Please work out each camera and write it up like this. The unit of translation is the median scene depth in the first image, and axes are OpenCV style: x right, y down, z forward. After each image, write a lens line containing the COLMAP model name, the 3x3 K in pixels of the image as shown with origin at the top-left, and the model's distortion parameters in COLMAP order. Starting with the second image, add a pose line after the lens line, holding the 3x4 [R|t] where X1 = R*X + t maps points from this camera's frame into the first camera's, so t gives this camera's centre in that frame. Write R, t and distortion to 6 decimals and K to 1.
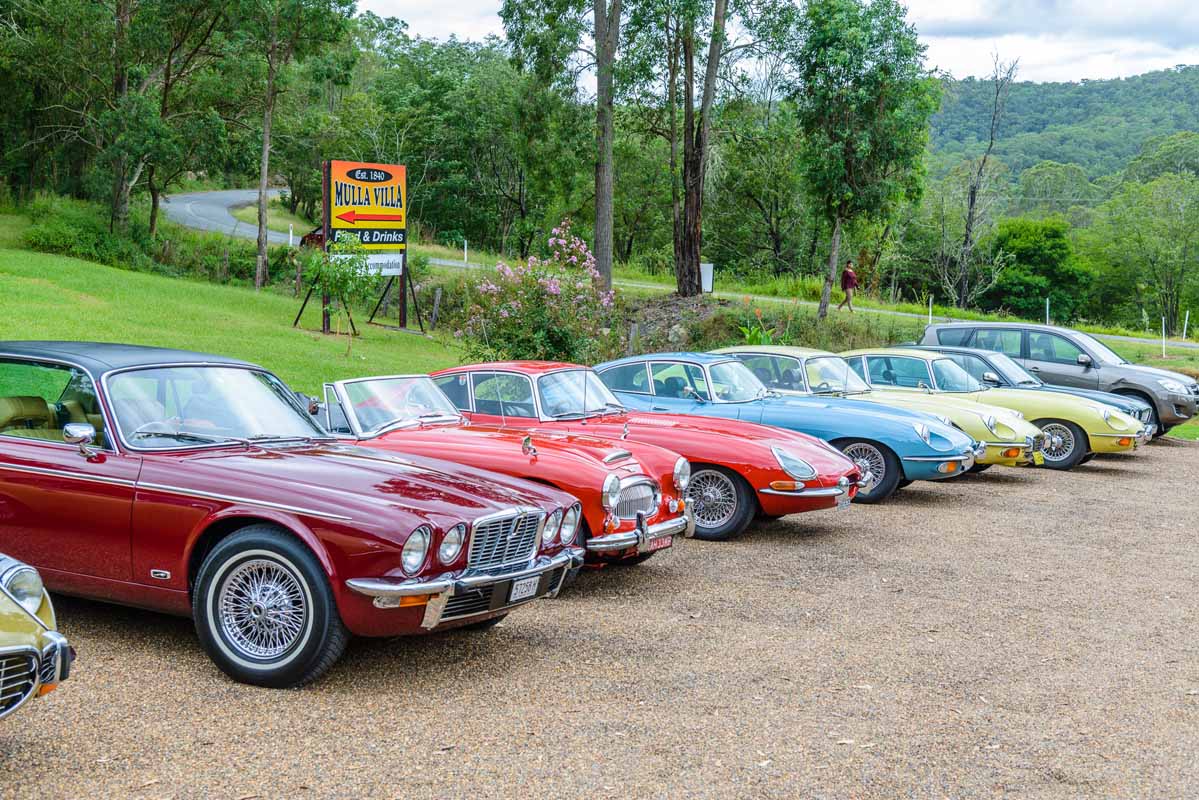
lens RADIAL K [[1580.1, 0, 599.5], [0, 1580.1, 400.0], [0, 0, 1]] dist [0.172693, 0.050141]
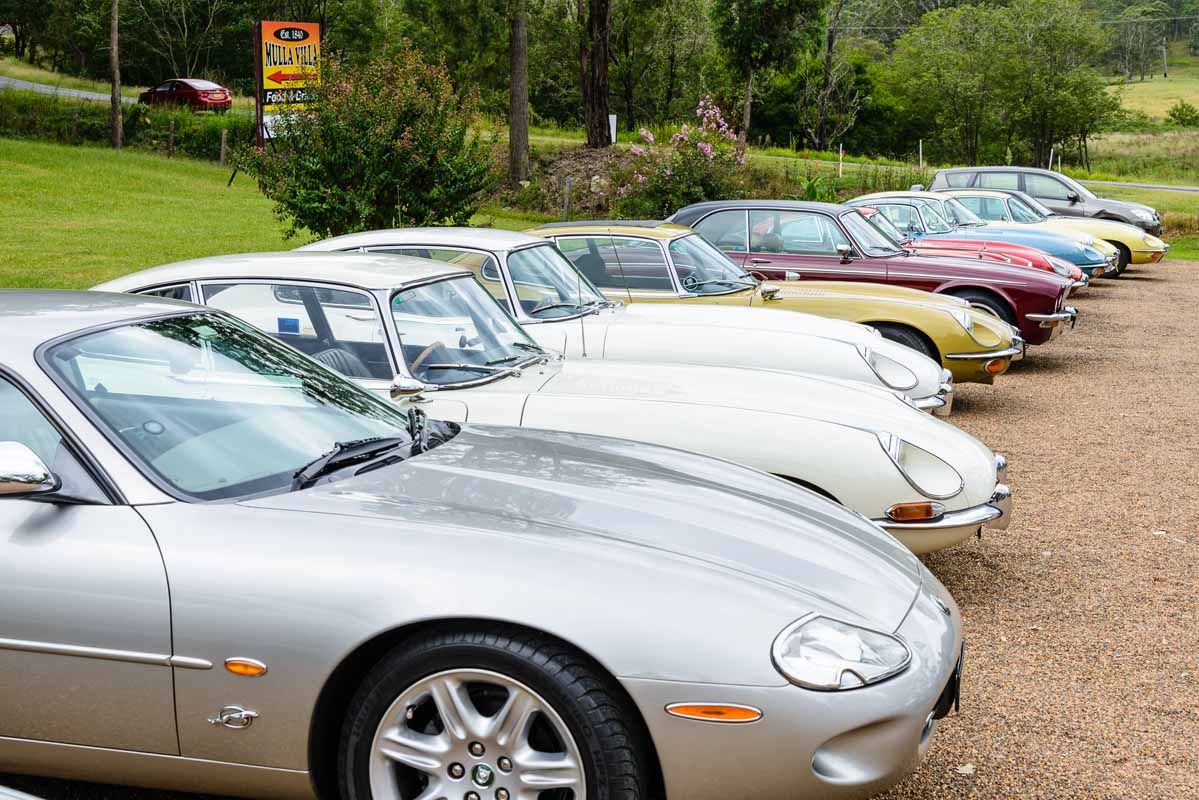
lens RADIAL K [[1721.5, 0, 599.5], [0, 1721.5, 400.0], [0, 0, 1]] dist [0.290217, -1.495074]
pose [[0.987840, -0.049177, 0.147491, -0.124883], [0.036617, 0.995562, 0.086697, 0.000867], [-0.151100, -0.080242, 0.985256, -0.137737]]
